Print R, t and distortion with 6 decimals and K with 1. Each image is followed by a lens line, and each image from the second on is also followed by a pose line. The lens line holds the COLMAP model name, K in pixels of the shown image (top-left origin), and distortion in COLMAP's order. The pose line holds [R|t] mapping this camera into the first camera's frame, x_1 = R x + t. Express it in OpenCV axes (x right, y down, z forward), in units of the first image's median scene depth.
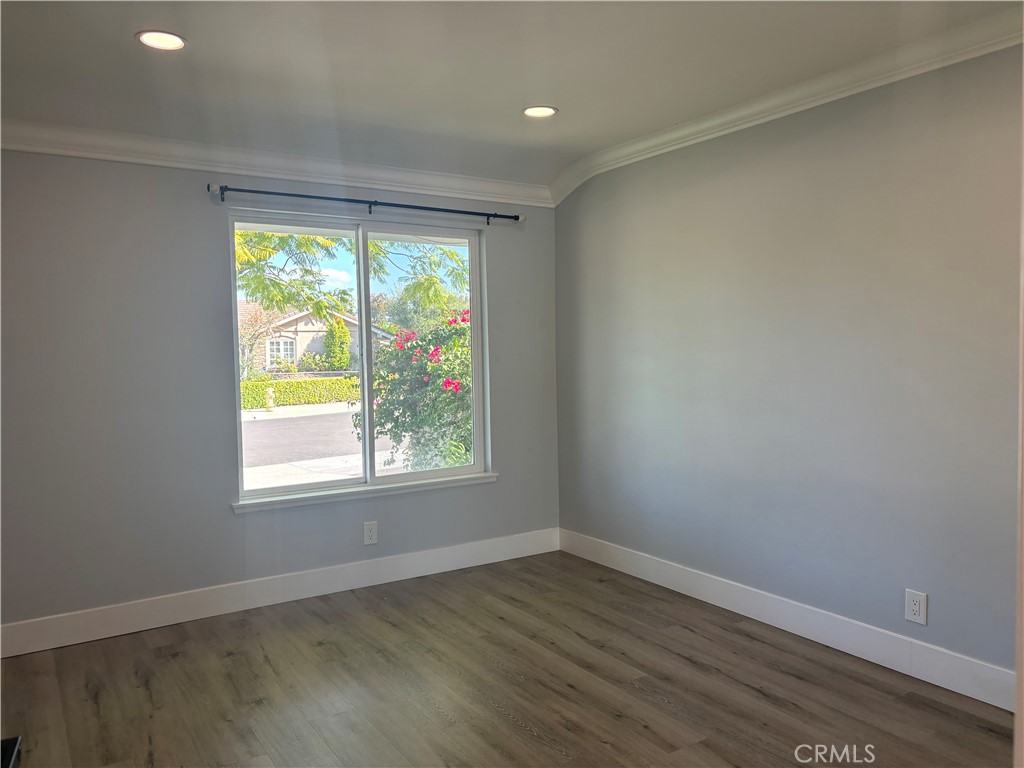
lens RADIAL K [[774.0, 0, 510.7], [0, 774.0, 386.6], [0, 0, 1]] dist [0.034927, -0.008636]
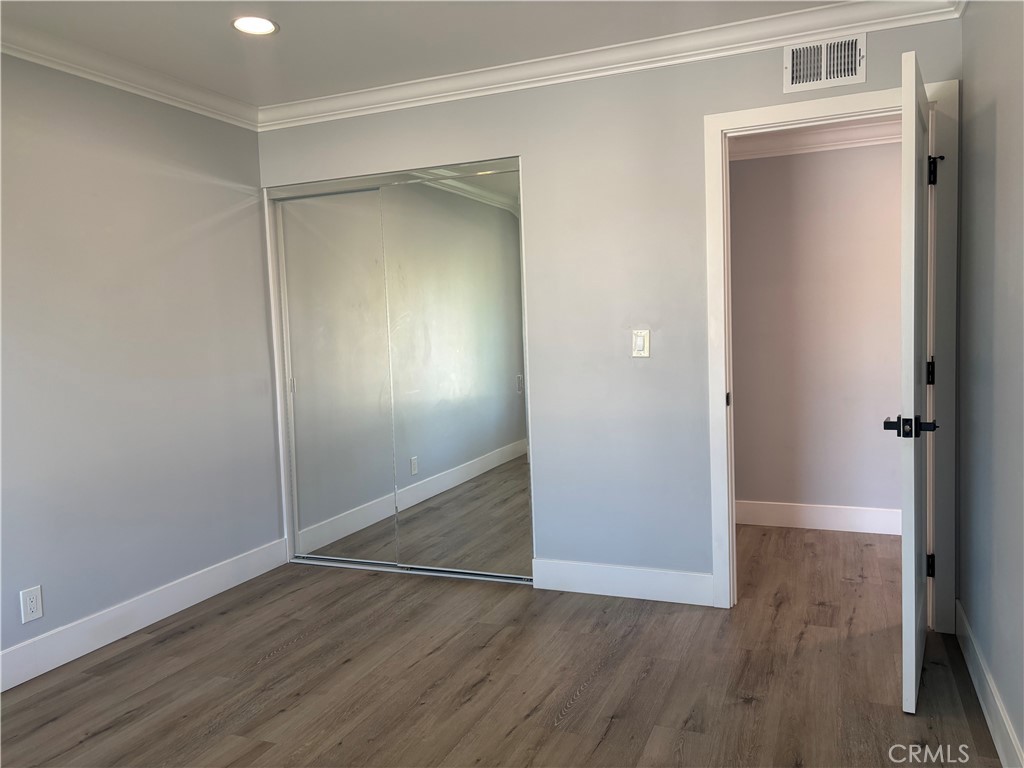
lens RADIAL K [[774.0, 0, 510.7], [0, 774.0, 386.6], [0, 0, 1]] dist [0.034927, -0.008636]
pose [[-0.561171, -0.025687, 0.827301, -0.697478], [0.087036, 0.992146, 0.089843, -0.021633], [-0.823111, 0.122423, -0.554528, 1.177402]]
